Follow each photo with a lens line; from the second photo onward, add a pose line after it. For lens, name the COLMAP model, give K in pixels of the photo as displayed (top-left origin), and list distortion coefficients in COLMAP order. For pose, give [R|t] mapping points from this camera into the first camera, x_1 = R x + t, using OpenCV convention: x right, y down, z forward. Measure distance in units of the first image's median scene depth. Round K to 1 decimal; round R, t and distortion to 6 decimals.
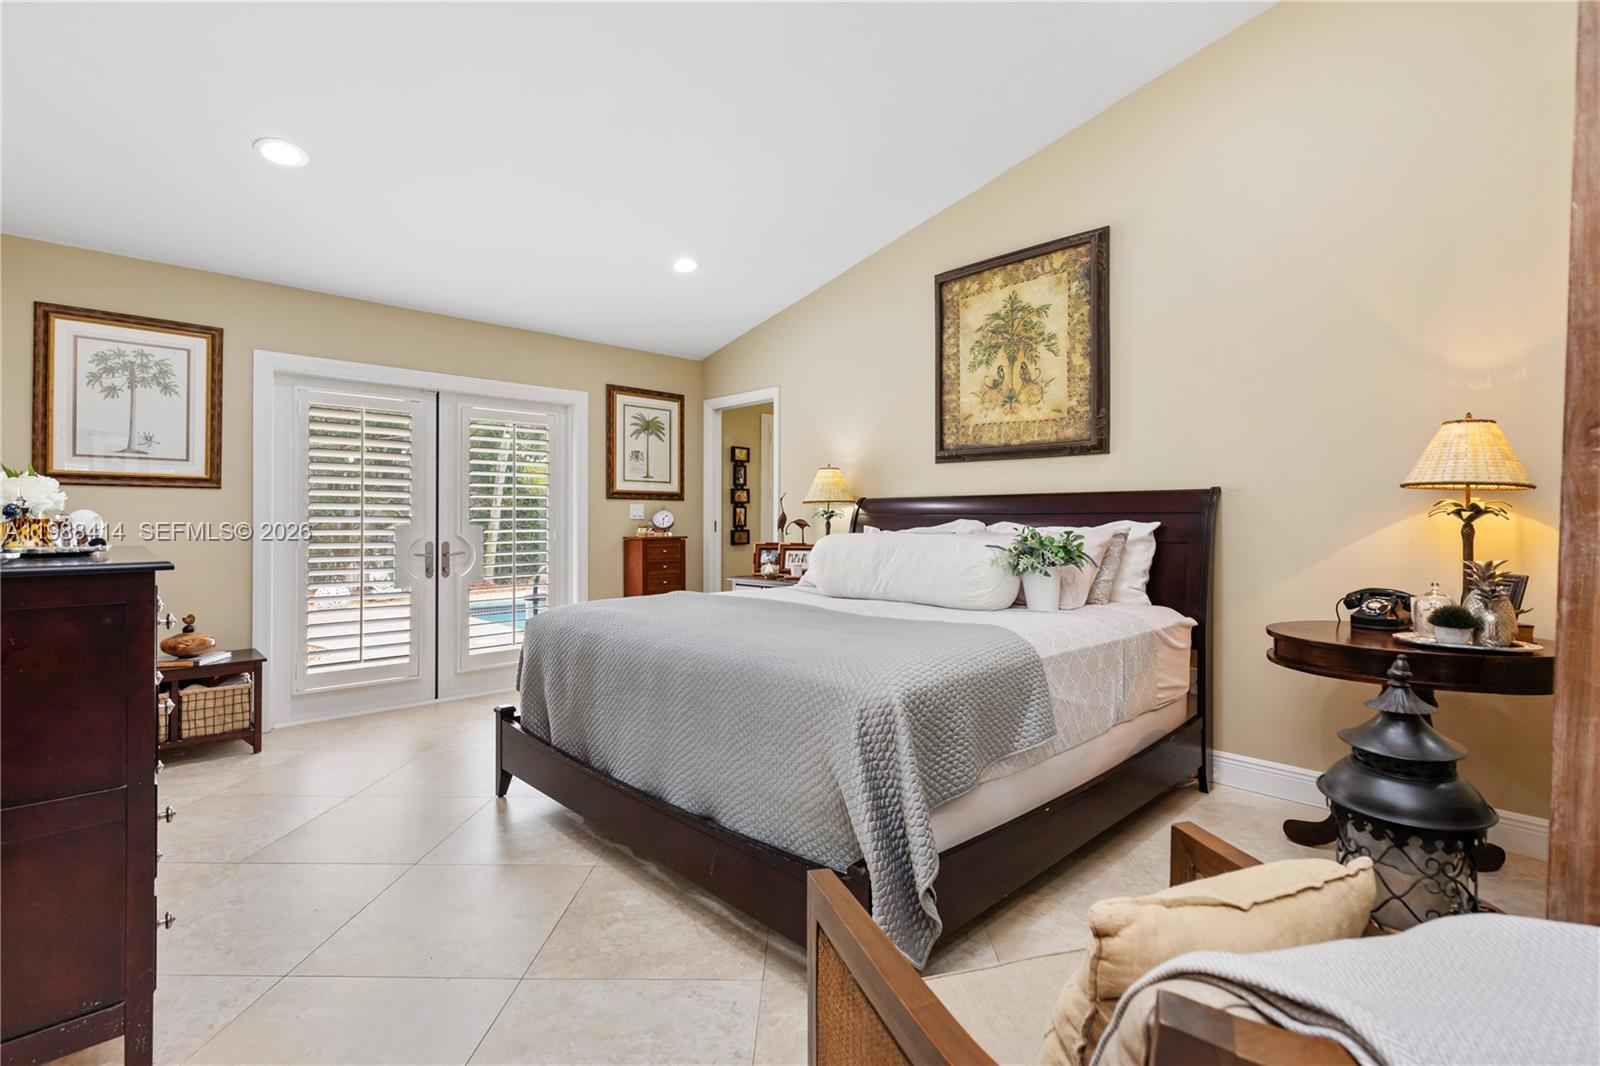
lens RADIAL K [[725.5, 0, 797.9], [0, 725.5, 525.0], [0, 0, 1]] dist [0.006604, -0.000994]
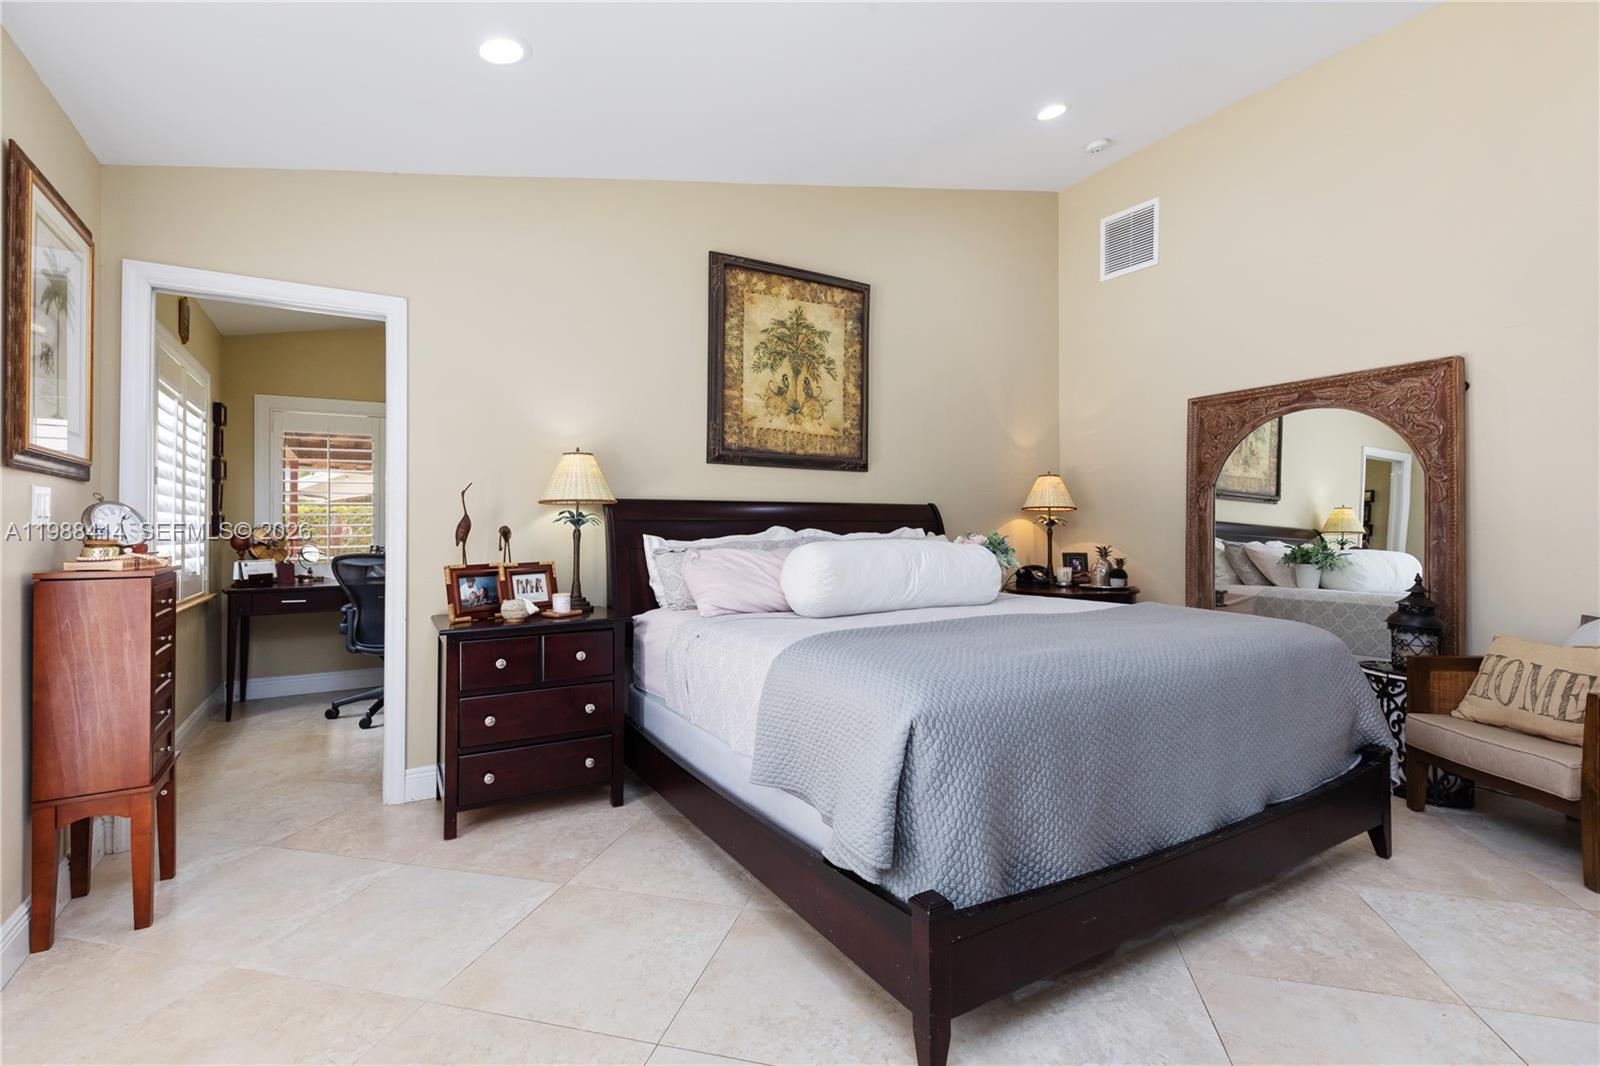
lens RADIAL K [[725.5, 0, 786.1], [0, 725.5, 530.1], [0, 0, 1]] dist [0.006604, -0.000994]
pose [[0.239953, -0.005552, 0.970769, -0.719716], [0.007800, 0.999962, 0.003791, -0.005999], [-0.970753, 0.006662, 0.239987, 0.772921]]
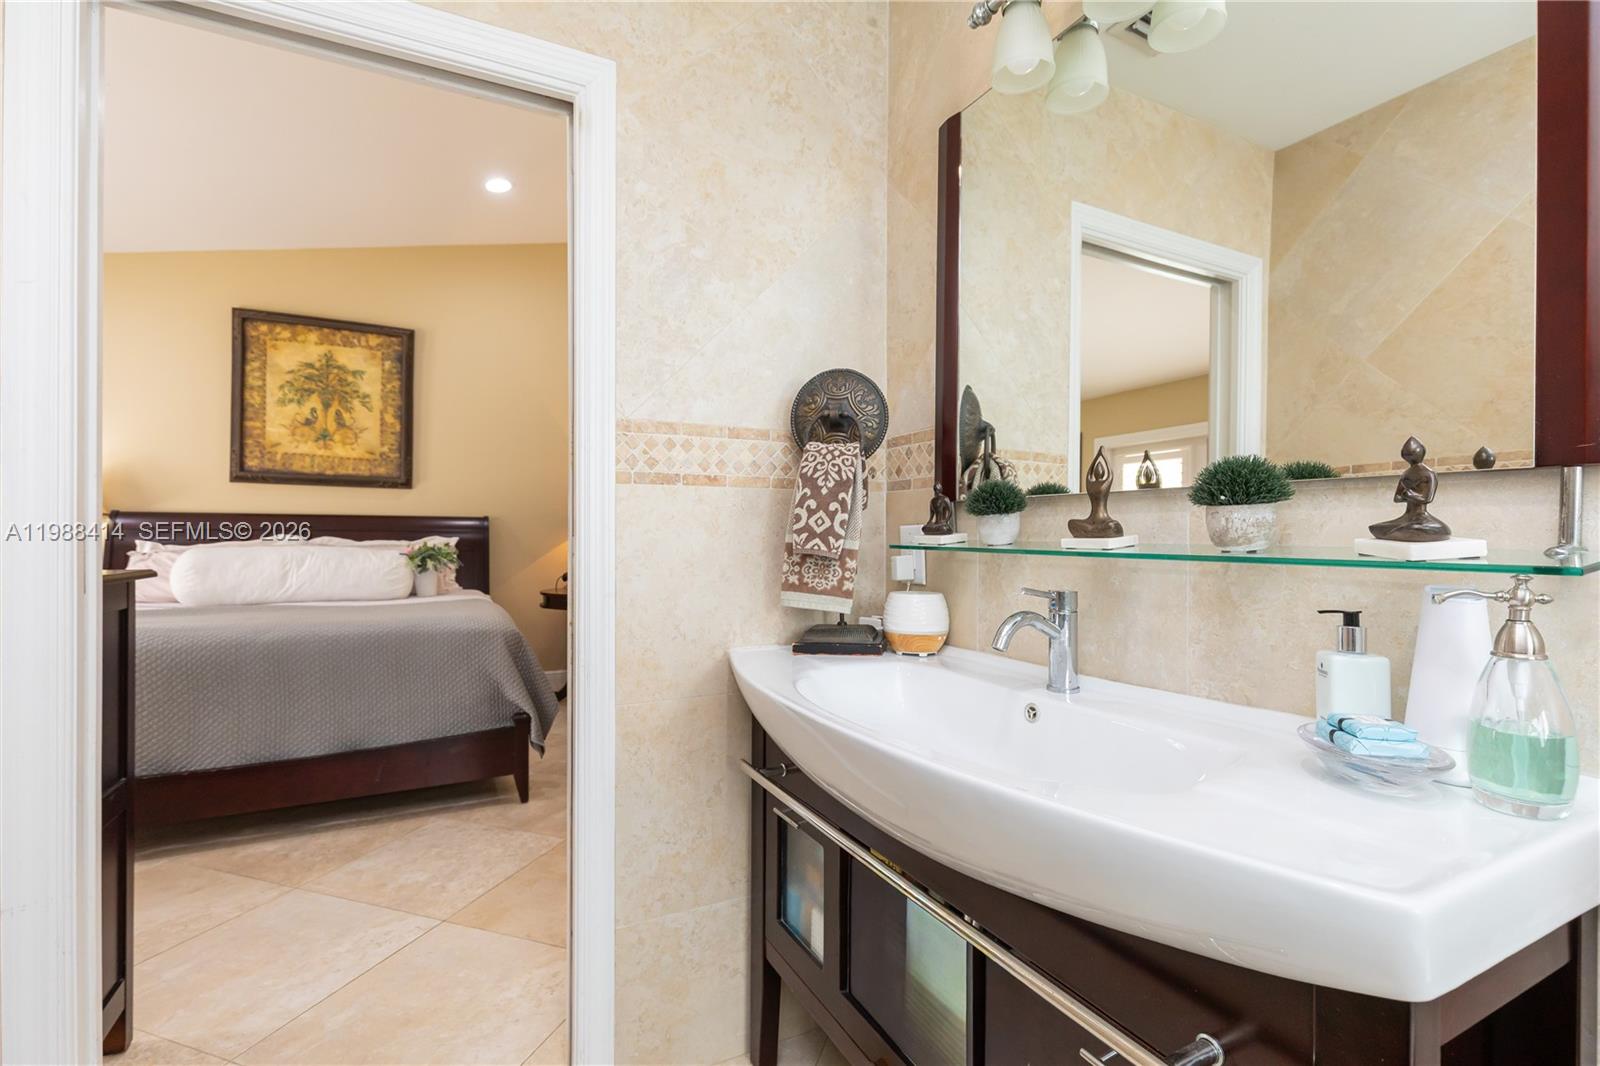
lens RADIAL K [[725.5, 0, 777.5], [0, 725.5, 527.0], [0, 0, 1]] dist [0.006604, -0.000994]
pose [[0.306120, 0.016602, 0.951848, -0.644617], [0.003328, 0.999823, -0.018509, 0.003642], [-0.951987, 0.008834, 0.306011, -0.102646]]
